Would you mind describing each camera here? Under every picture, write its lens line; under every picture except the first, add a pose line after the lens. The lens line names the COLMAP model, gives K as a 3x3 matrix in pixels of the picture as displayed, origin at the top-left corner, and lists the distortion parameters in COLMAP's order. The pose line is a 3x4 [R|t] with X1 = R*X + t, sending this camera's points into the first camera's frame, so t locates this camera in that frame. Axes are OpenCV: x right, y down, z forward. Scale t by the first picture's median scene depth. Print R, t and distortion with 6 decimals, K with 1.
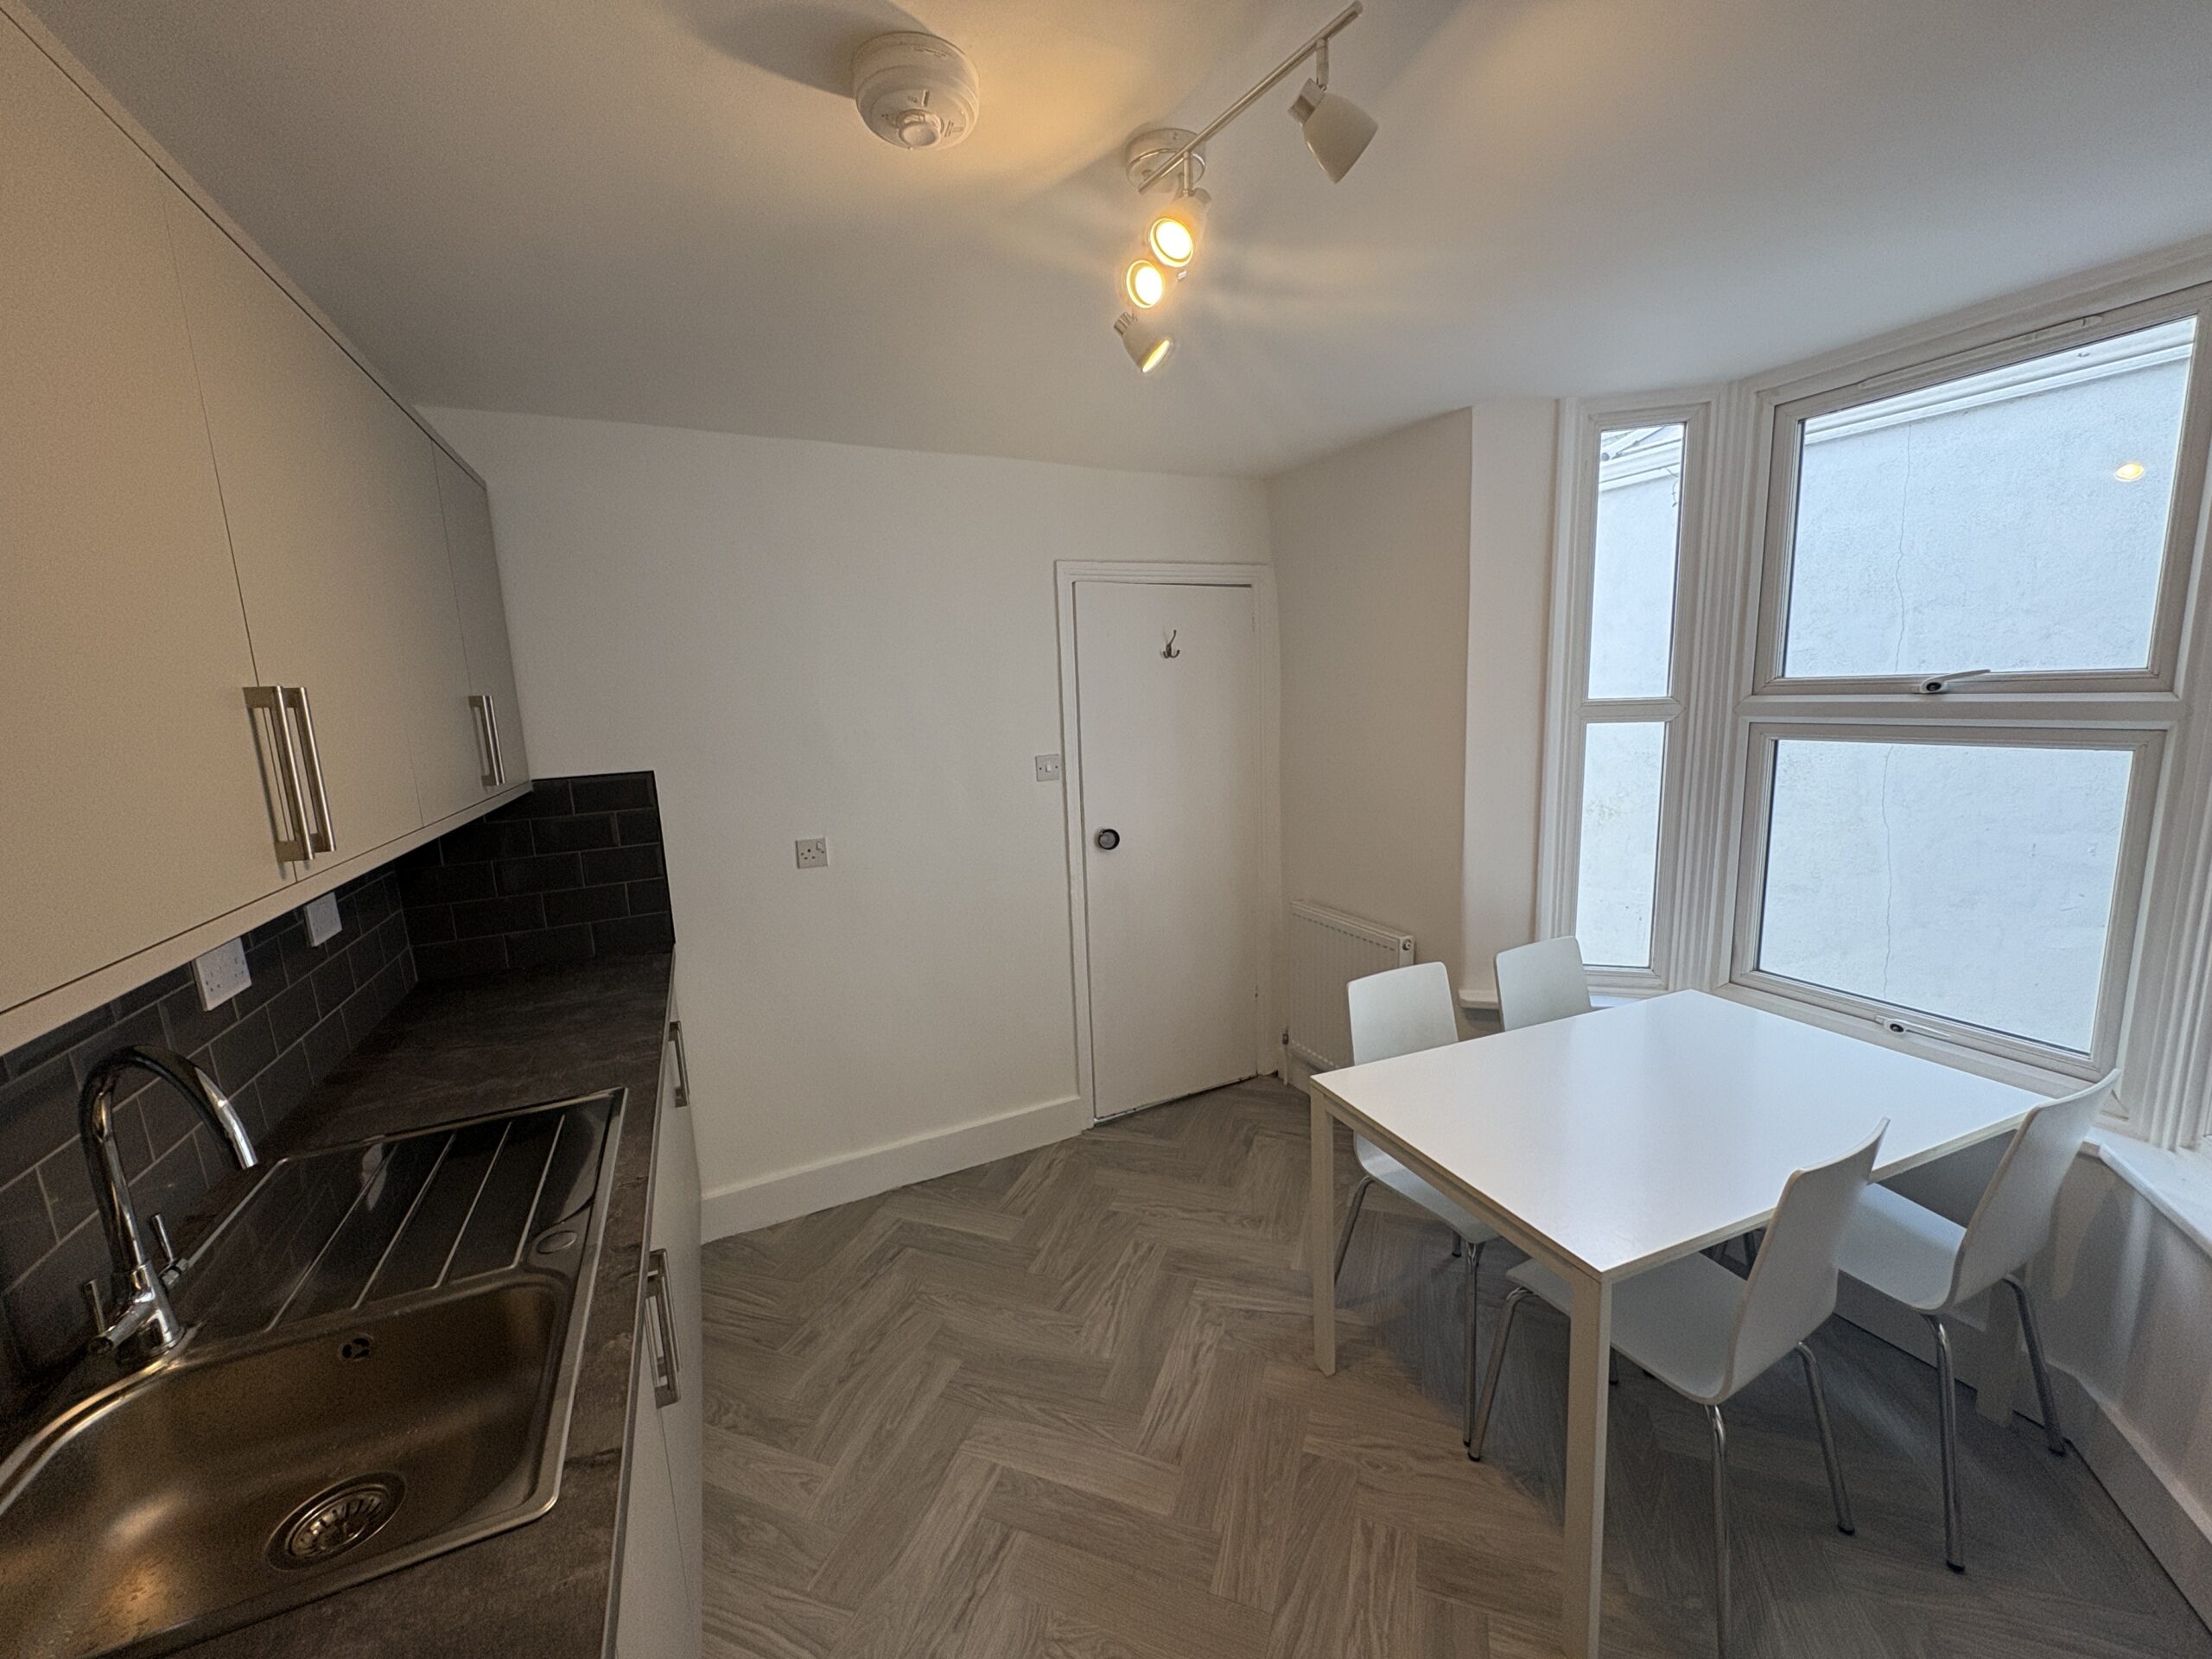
lens RADIAL K [[879.0, 0, 1106.0], [0, 879.0, 829.5], [0, 0, 1]] dist [-0.000887, 0.000138]
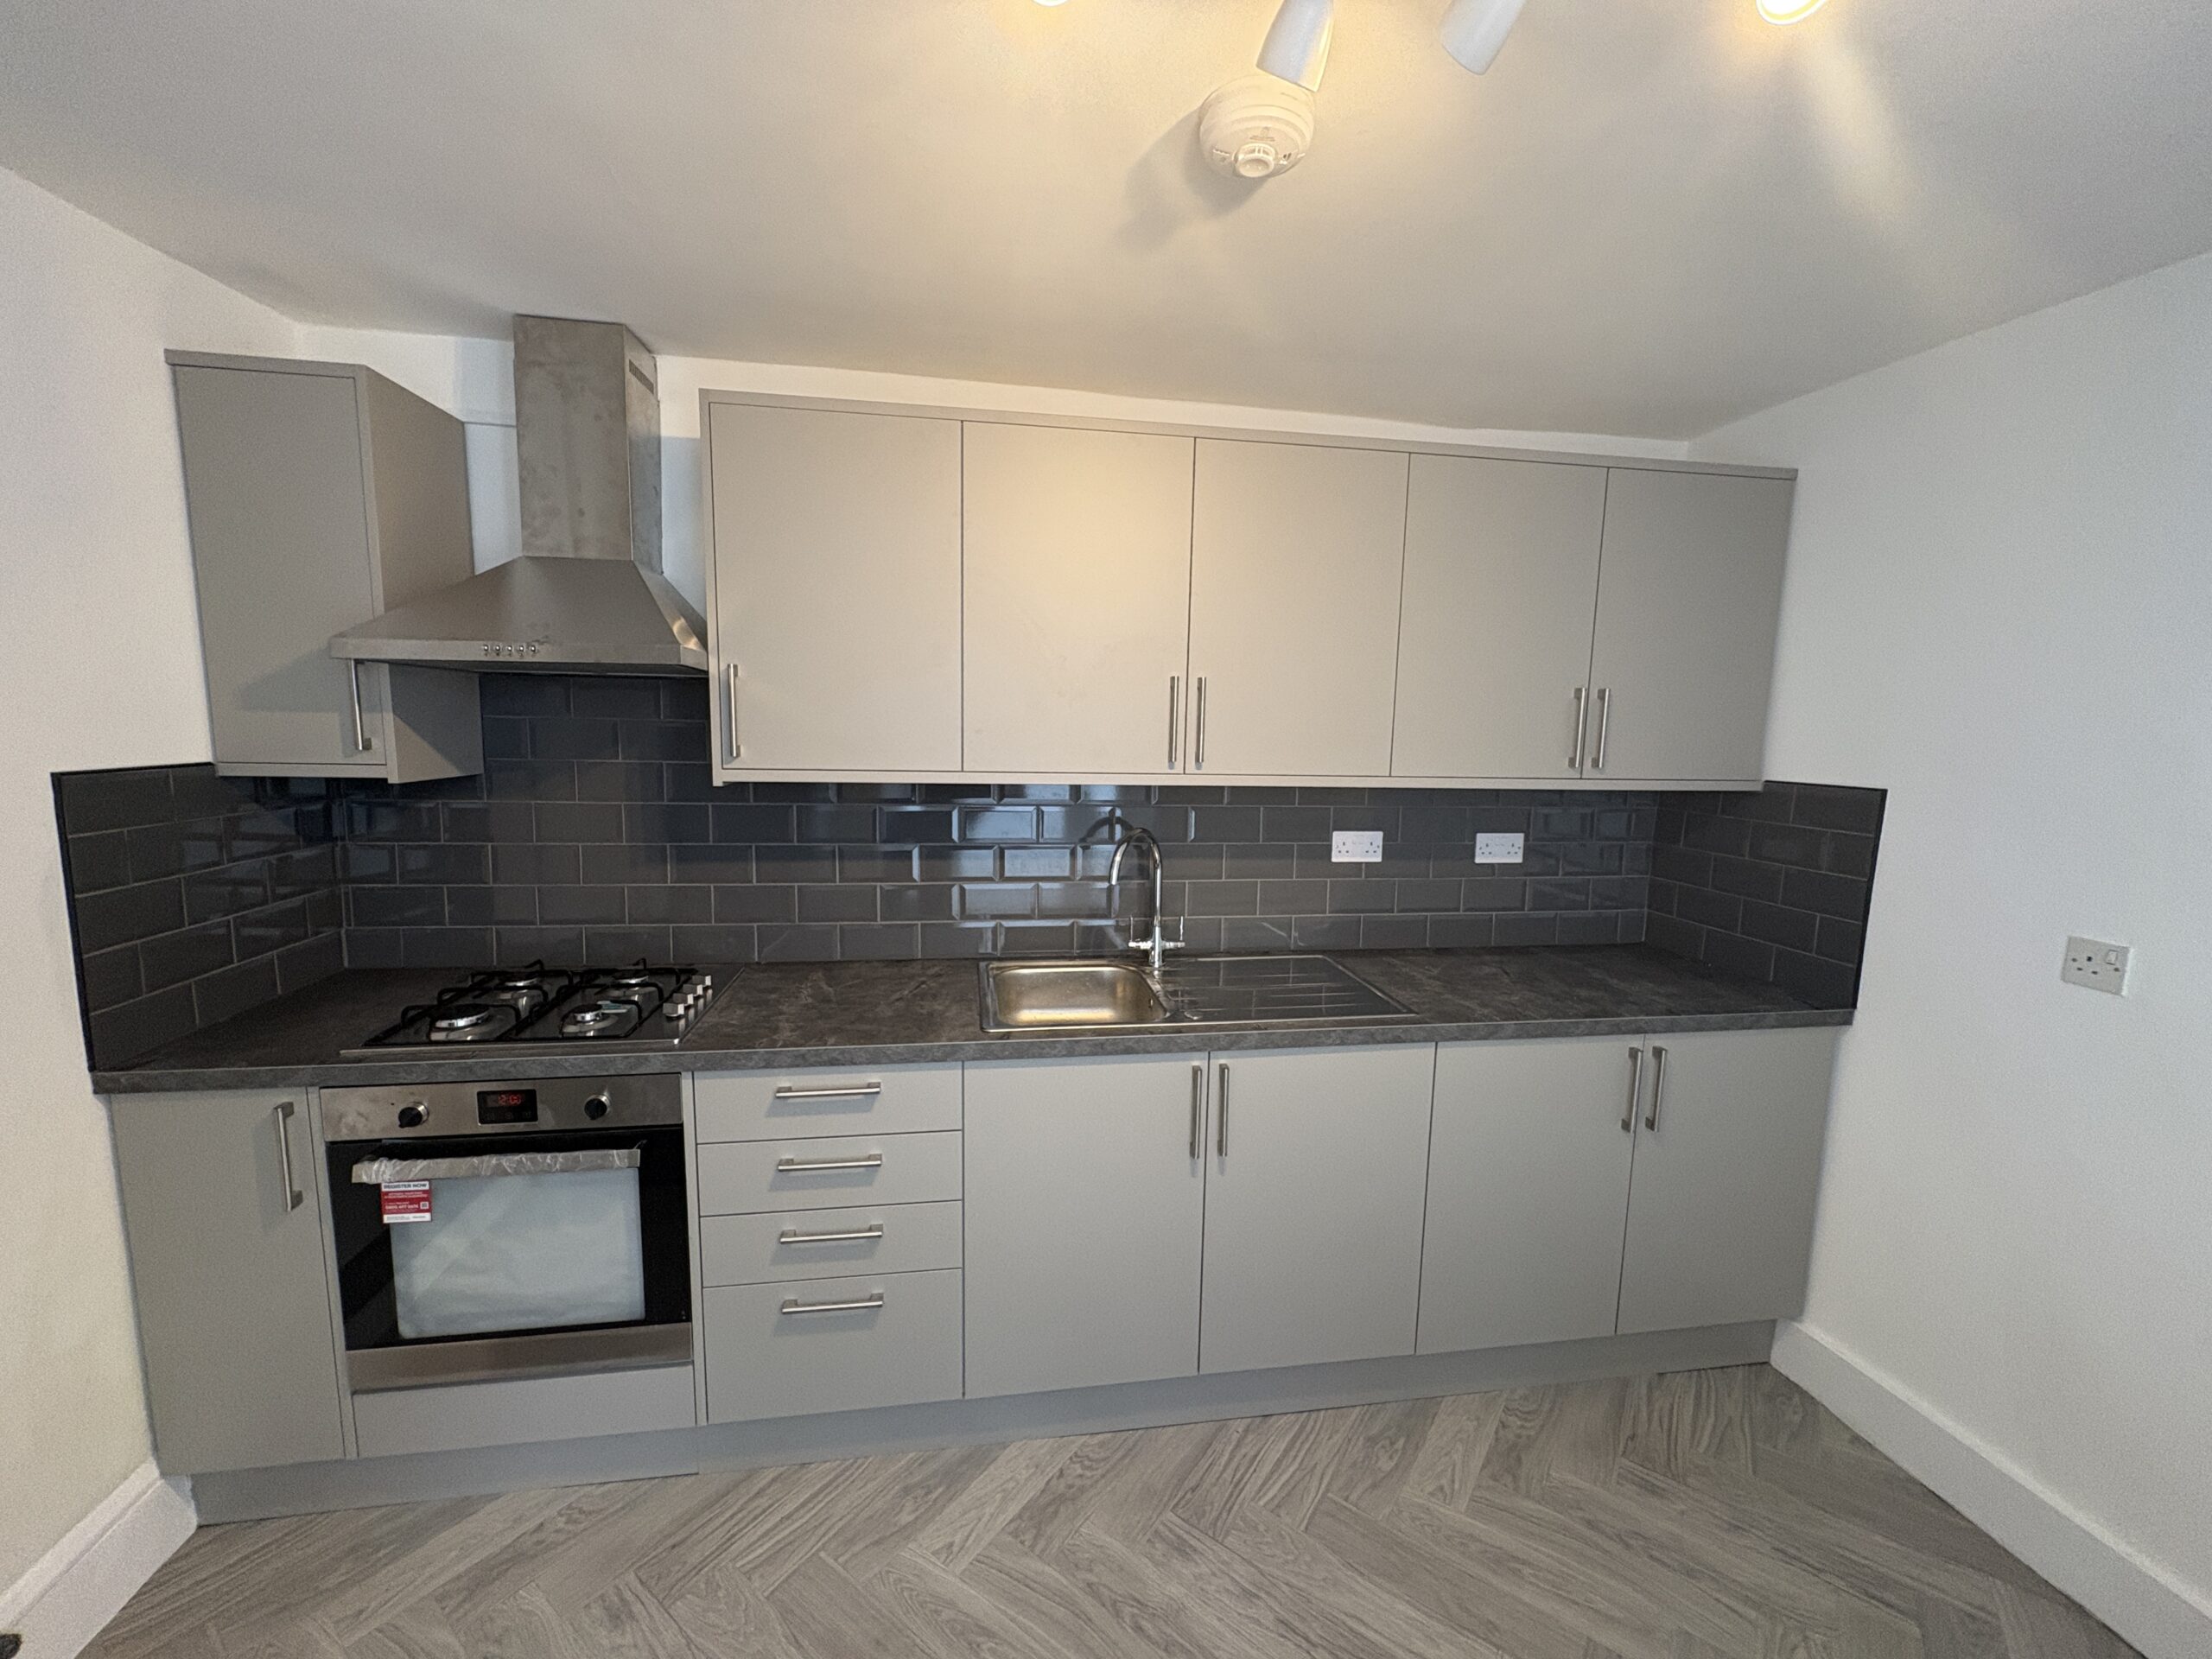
lens RADIAL K [[879.0, 0, 1106.0], [0, 879.0, 829.5], [0, 0, 1]] dist [-0.000887, 0.000138]
pose [[-0.274986, 0.157796, -0.948411, 0.559364], [-0.160627, 0.965036, 0.207135, -0.108218], [0.947936, 0.209300, -0.240025, 0.703820]]
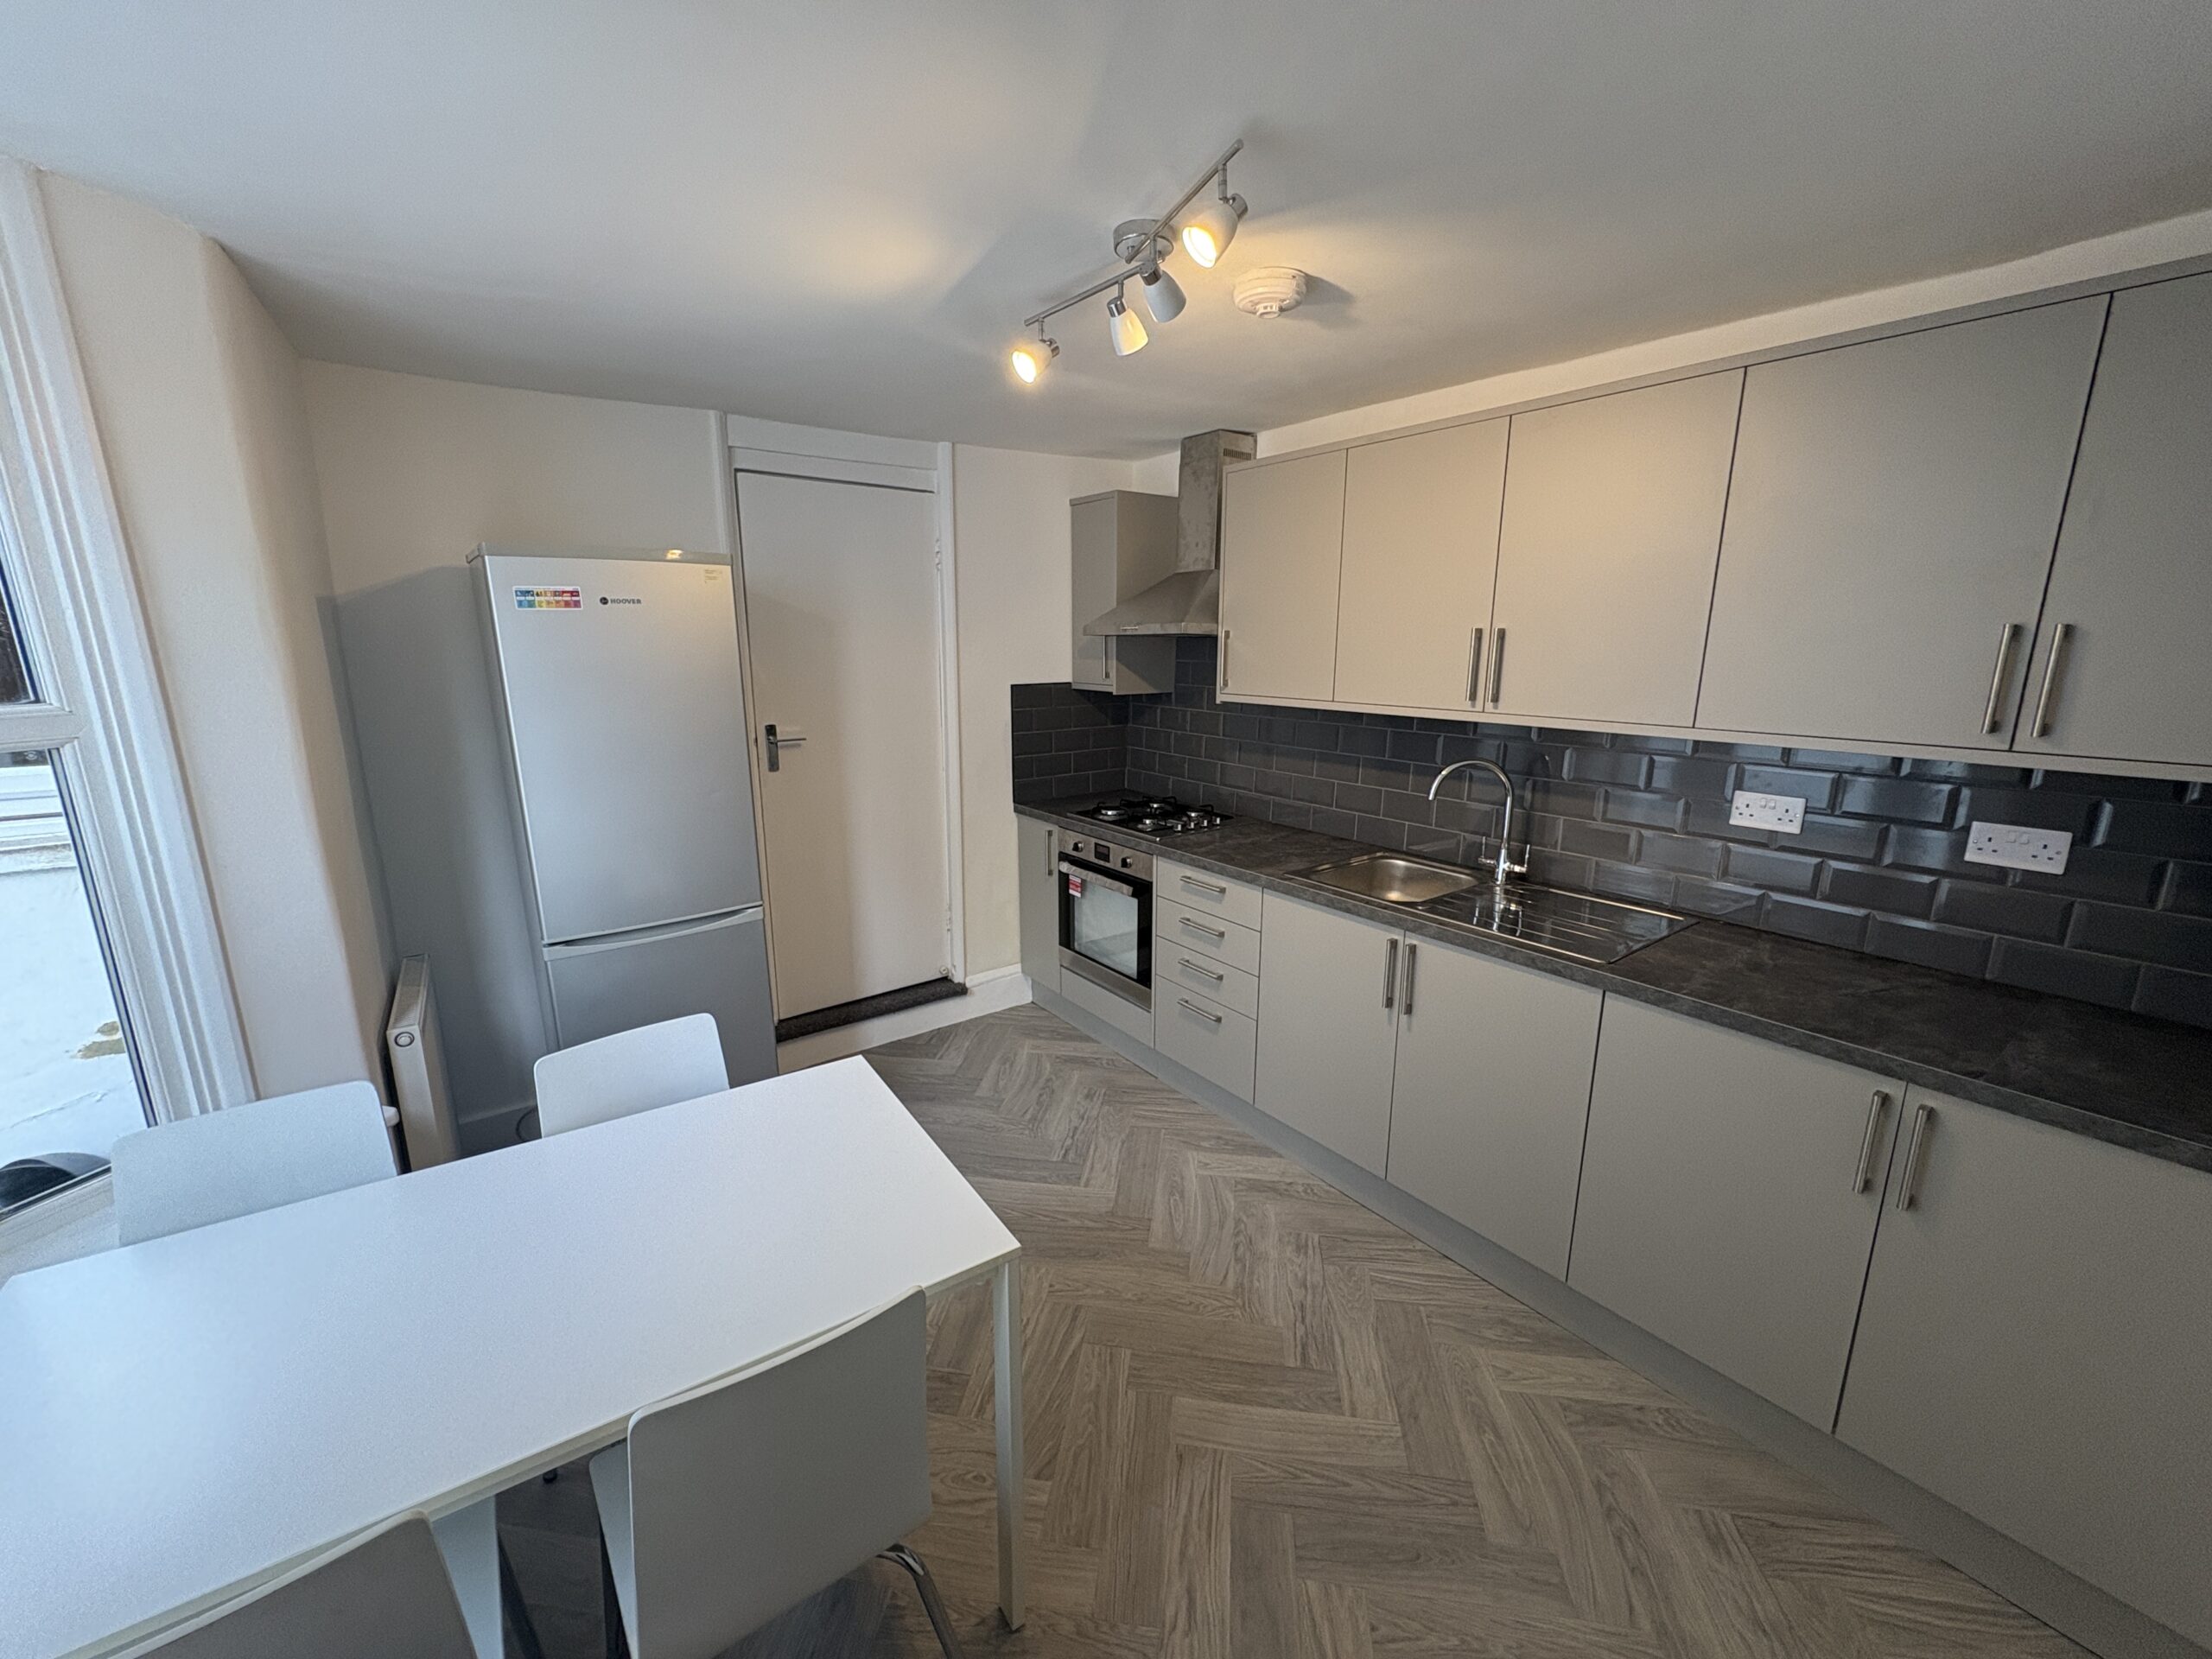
lens RADIAL K [[879.0, 0, 1106.0], [0, 879.0, 829.5], [0, 0, 1]] dist [-0.000887, 0.000138]
pose [[-0.977318, 0.084503, -0.194186, 0.287271], [0.006946, 0.929239, 0.369414, -0.274633], [0.211661, 0.359687, -0.908749, 1.591894]]
